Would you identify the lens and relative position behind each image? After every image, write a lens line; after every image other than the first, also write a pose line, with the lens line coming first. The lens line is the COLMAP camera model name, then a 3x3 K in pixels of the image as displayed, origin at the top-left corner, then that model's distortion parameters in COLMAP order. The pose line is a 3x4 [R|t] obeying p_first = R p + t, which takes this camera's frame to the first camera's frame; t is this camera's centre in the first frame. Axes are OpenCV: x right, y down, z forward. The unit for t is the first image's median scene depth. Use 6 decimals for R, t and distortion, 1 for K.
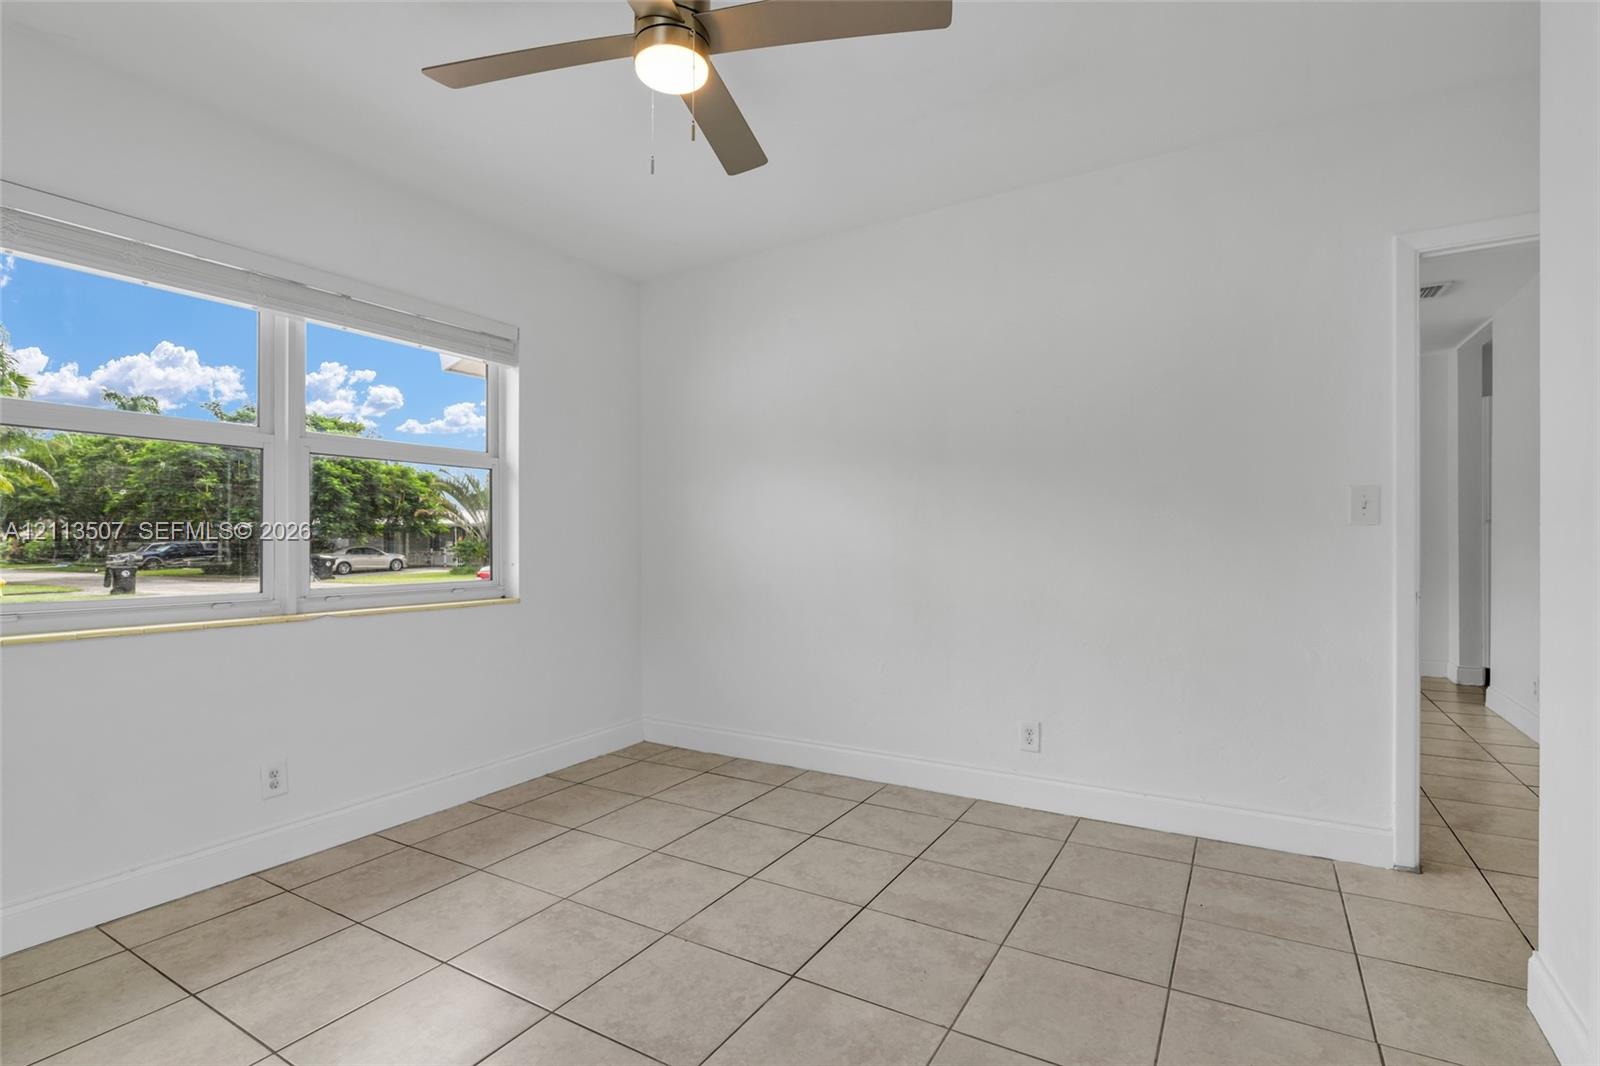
lens RADIAL K [[757.1, 0, 784.6], [0, 757.1, 539.3], [0, 0, 1]] dist [-0.018401, 0.002659]
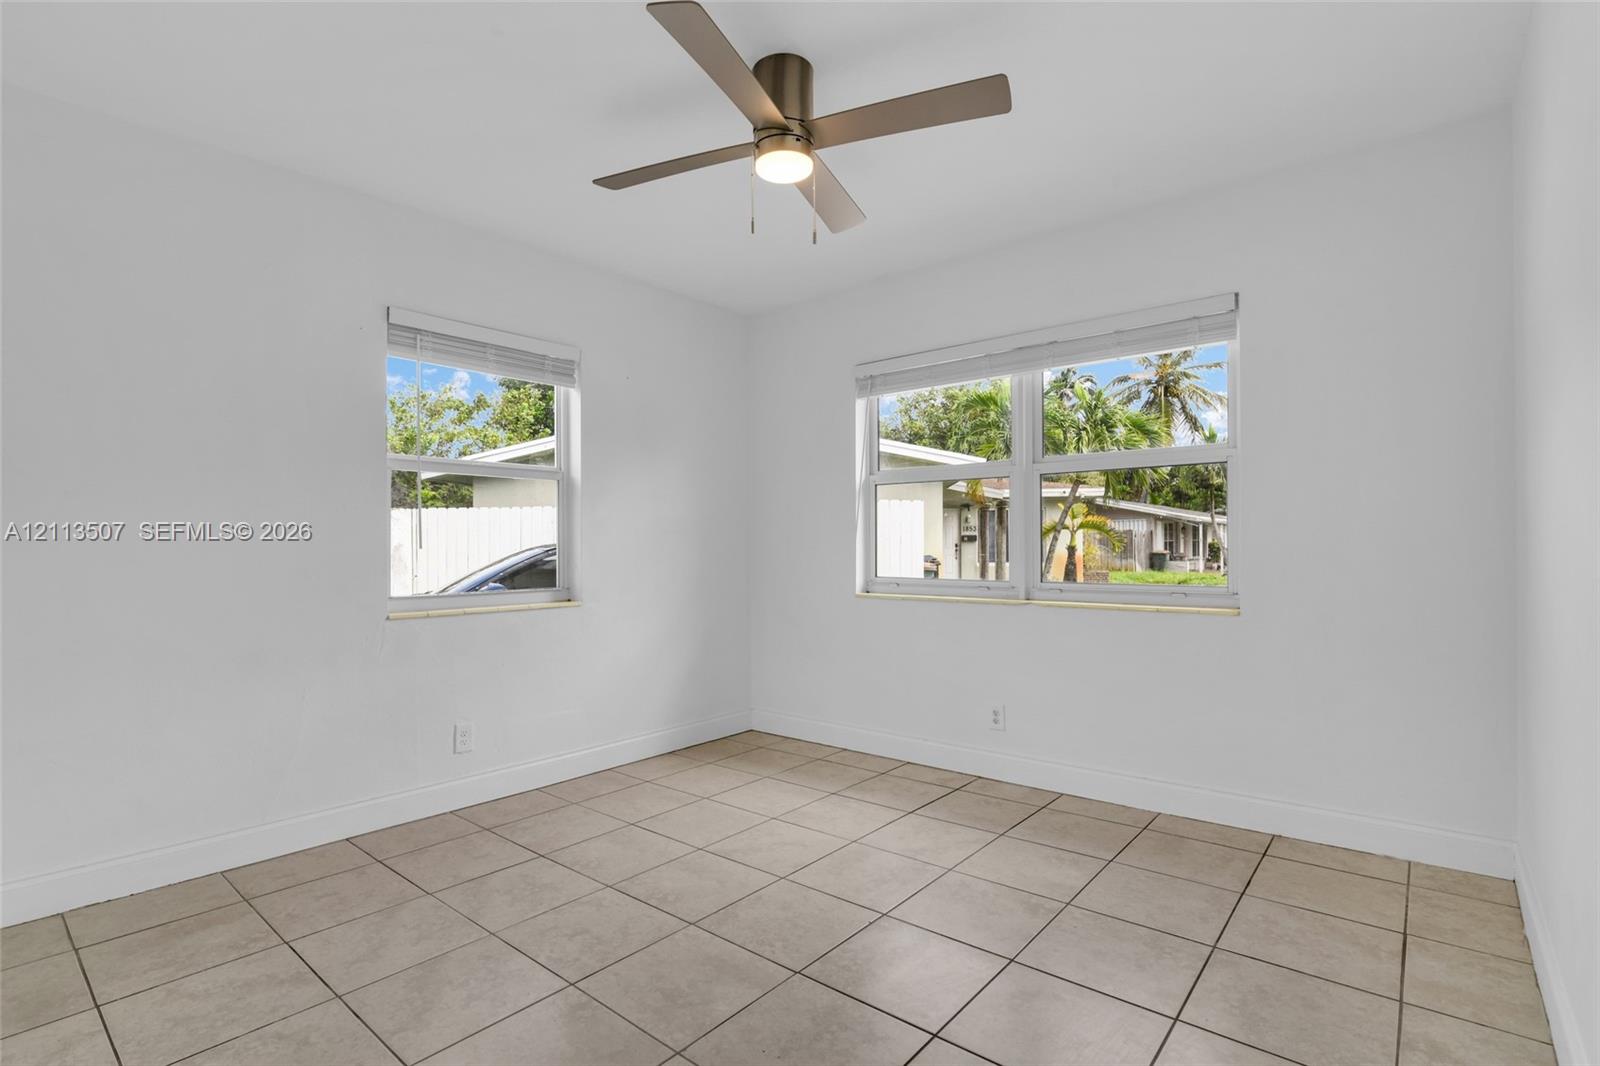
lens RADIAL K [[757.1, 0, 786.5], [0, 757.1, 537.4], [0, 0, 1]] dist [-0.018401, 0.002659]
pose [[-0.158336, -0.000776, -0.987385, 0.664100], [0.013951, 0.999898, -0.003023, -0.010697], [0.987287, -0.014254, -0.158309, 0.740961]]
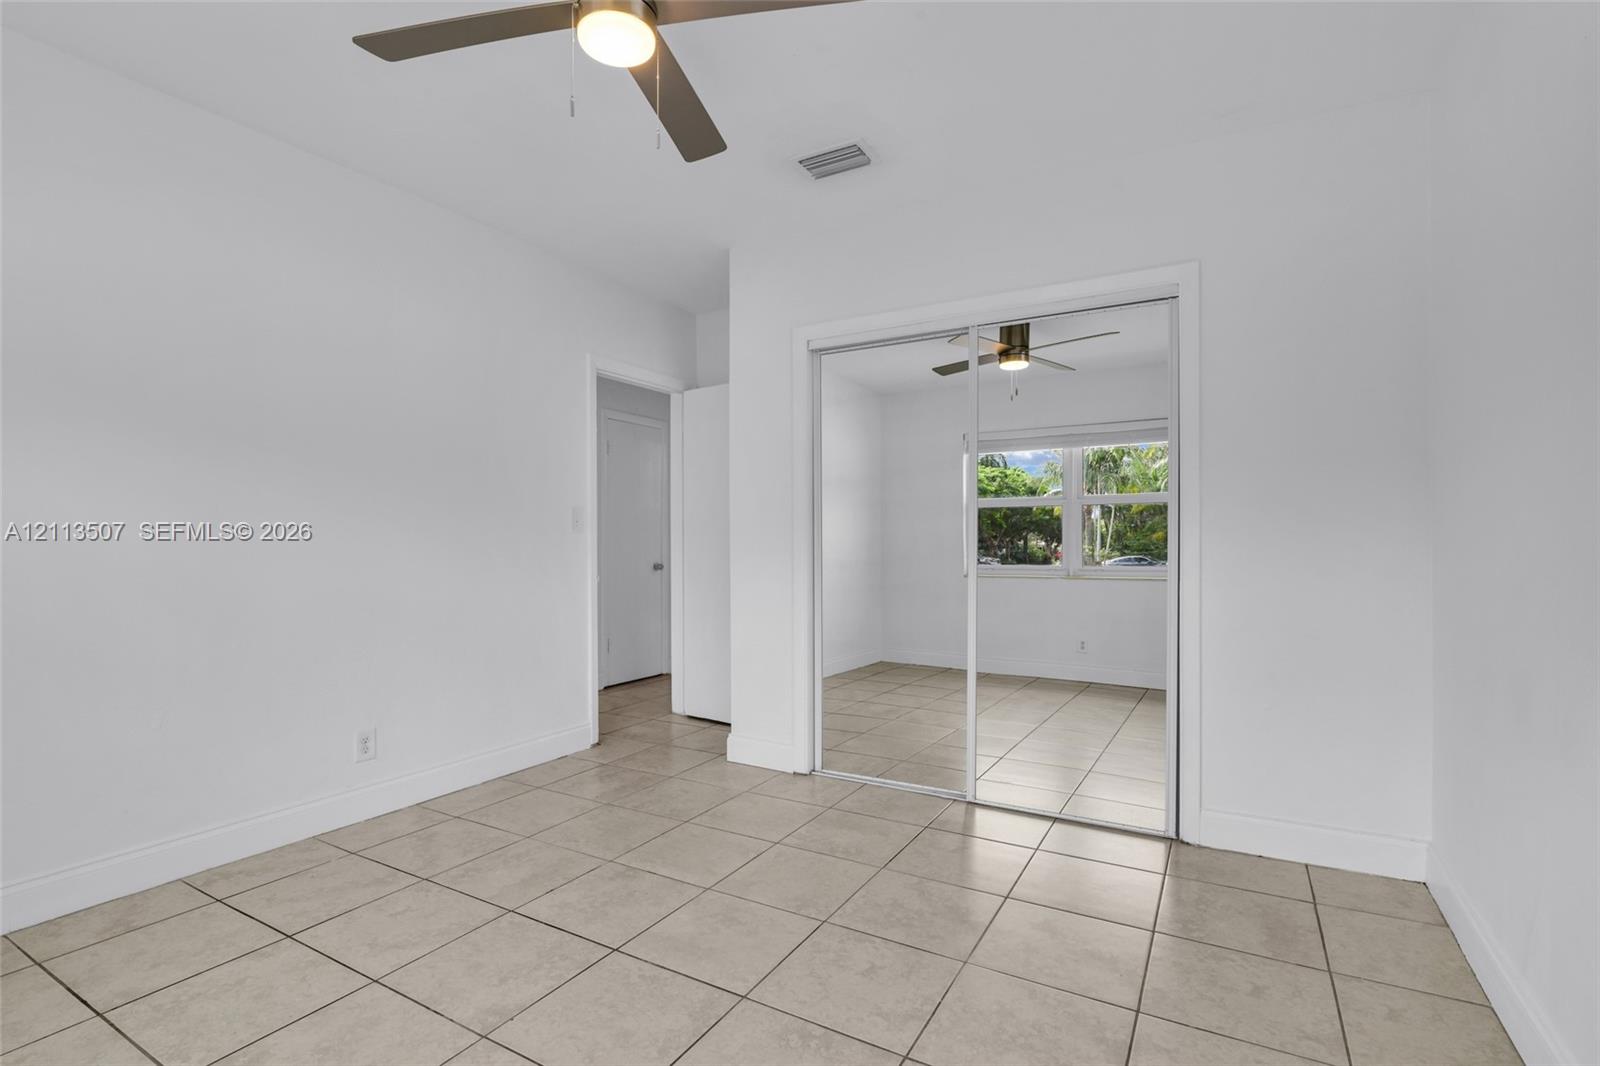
lens RADIAL K [[757.1, 0, 796.9], [0, 757.1, 538.3], [0, 0, 1]] dist [-0.018401, 0.002659]
pose [[-0.026803, 0.011875, 0.999570, -0.678032], [-0.000176, 0.999929, -0.011884, 0.009557], [-0.999641, -0.000495, -0.026799, 0.495199]]
